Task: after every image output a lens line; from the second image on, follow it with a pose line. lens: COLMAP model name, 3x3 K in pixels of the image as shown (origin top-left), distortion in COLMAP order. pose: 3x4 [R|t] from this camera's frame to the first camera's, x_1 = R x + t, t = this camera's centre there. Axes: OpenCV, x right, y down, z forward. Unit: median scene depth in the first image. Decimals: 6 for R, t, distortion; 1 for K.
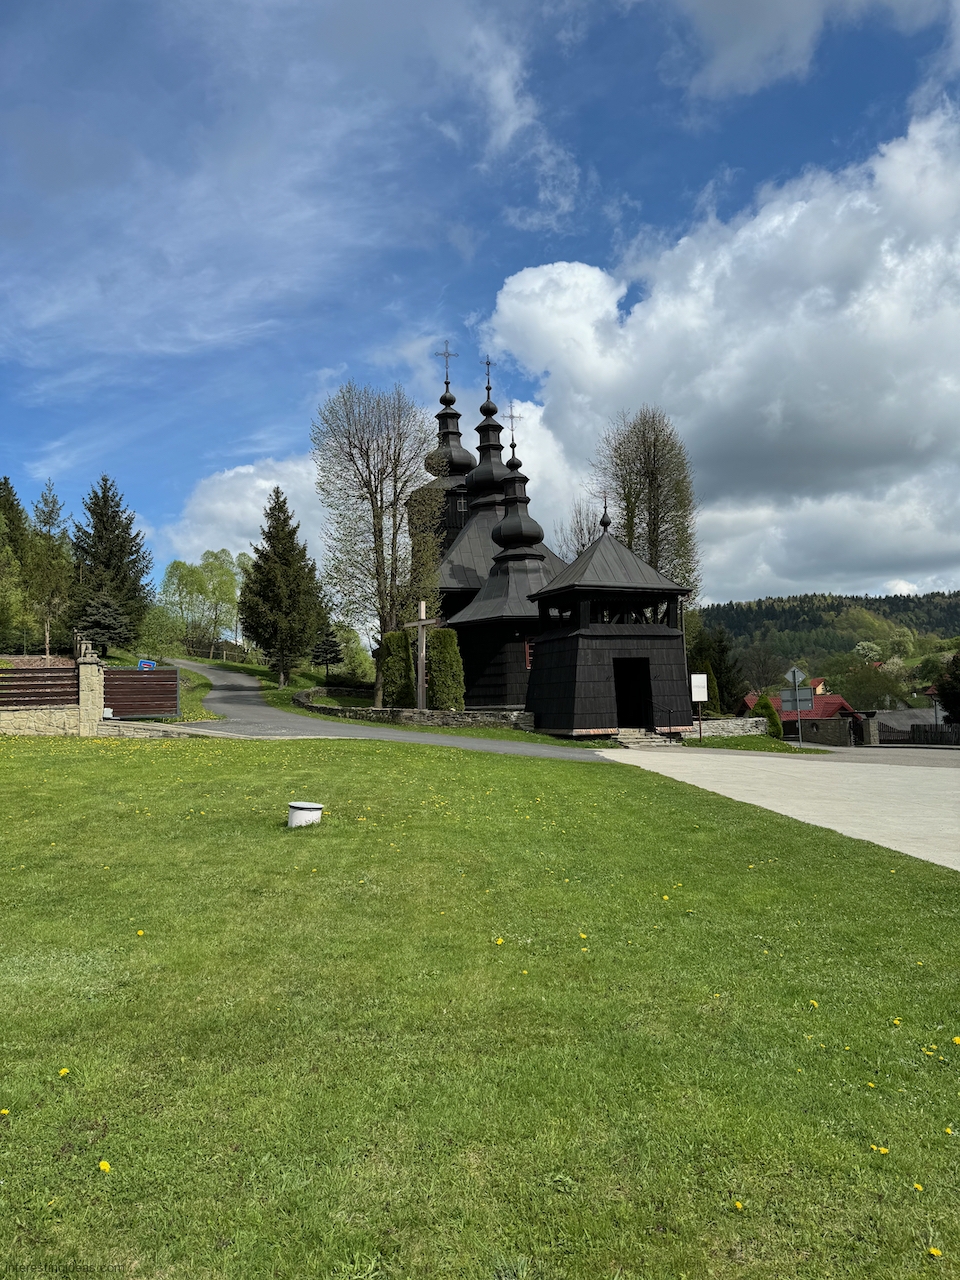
lens RADIAL K [[906.7, 0, 476.5], [0, 906.7, 646.7], [0, 0, 1]] dist [0.152242, 0.000802]
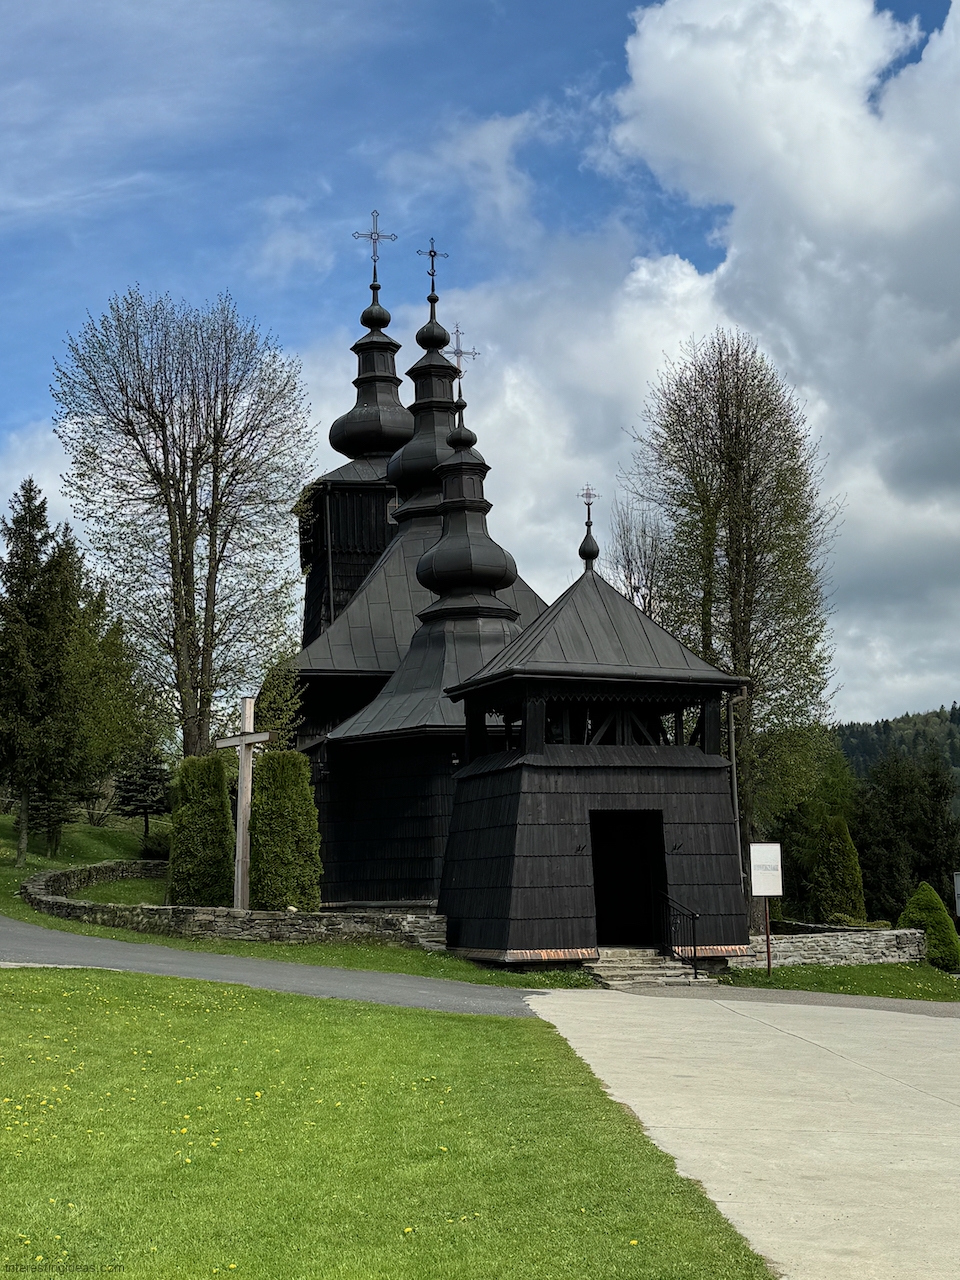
lens RADIAL K [[1749.9, 0, 480.0], [0, 1749.9, 640.0], [0, 0, 1]] dist [0.155036, 0.014105]
pose [[0.999668, 0.004738, -0.025338, 0.101818], [-0.006710, 0.996908, -0.078291, -0.005303], [0.024888, 0.078435, 0.996608, -0.007578]]
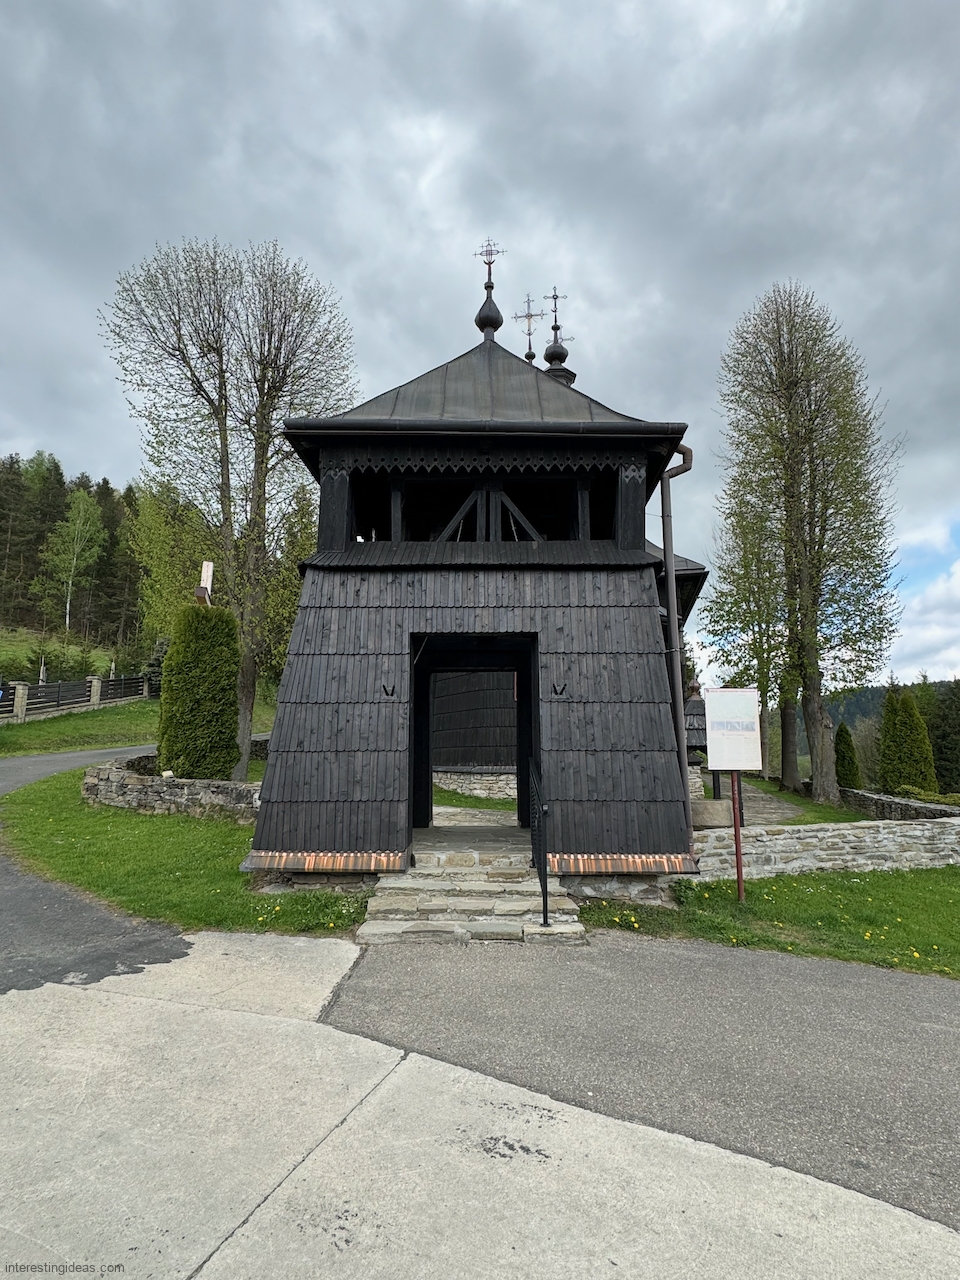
lens RADIAL K [[726.4, 0, 472.9], [0, 726.4, 641.2], [0, 0, 1]] dist [0.001281, -0.000143]
pose [[0.925023, -0.036584, -0.378147, 0.246176], [0.000625, 0.995498, -0.094781, 0.036598], [0.379912, 0.087439, 0.920881, 0.692573]]
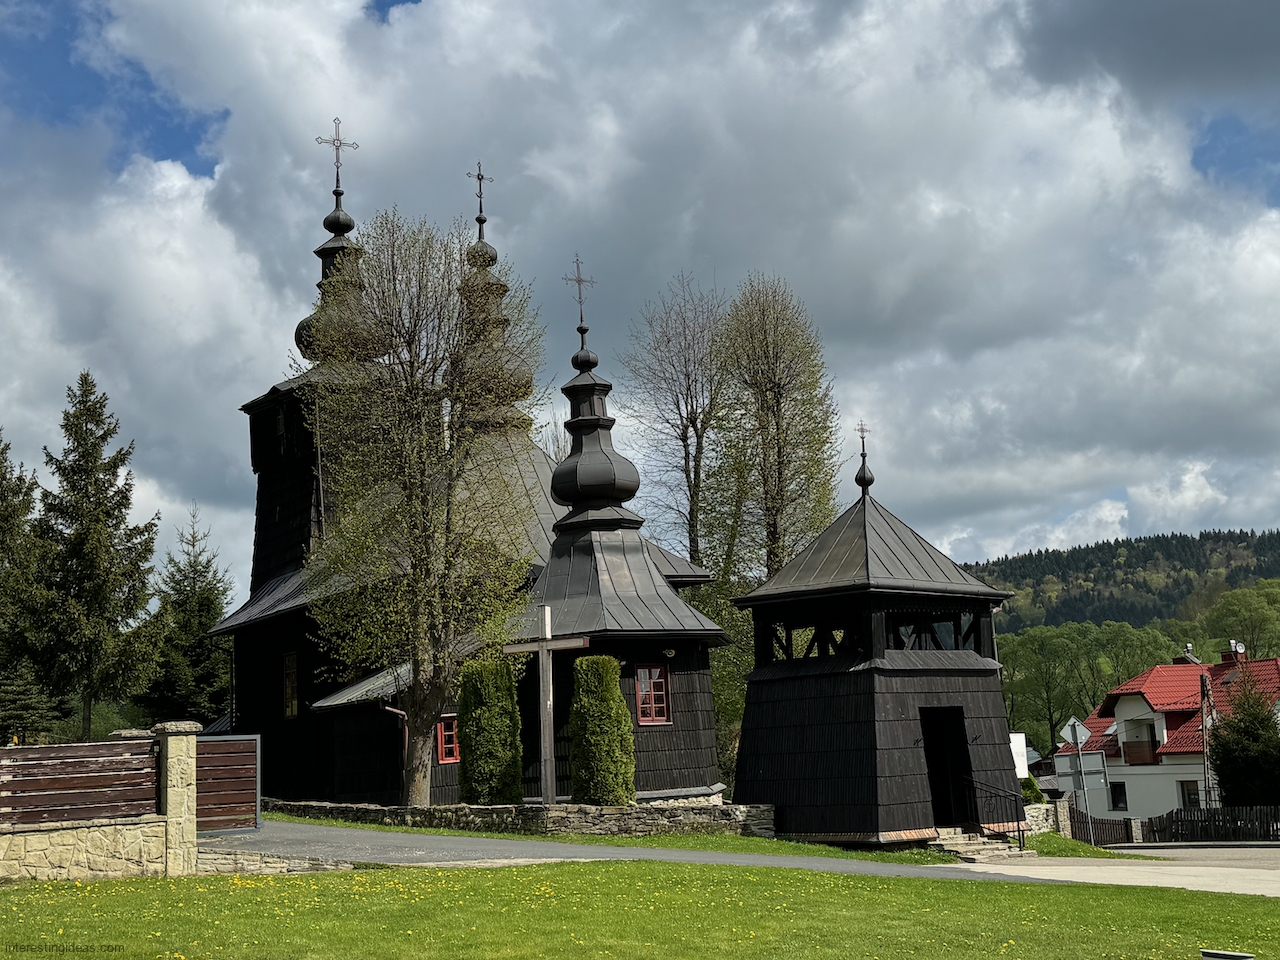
lens RADIAL K [[1749.9, 0, 640.0], [0, 1749.9, 480.0], [0, 0, 1]] dist [0.155036, 0.014105]
pose [[0.941764, 0.032229, 0.334726, -0.376684], [0.003992, 0.994255, -0.106964, -0.012242], [-0.336250, 0.102071, 0.936225, -0.034322]]
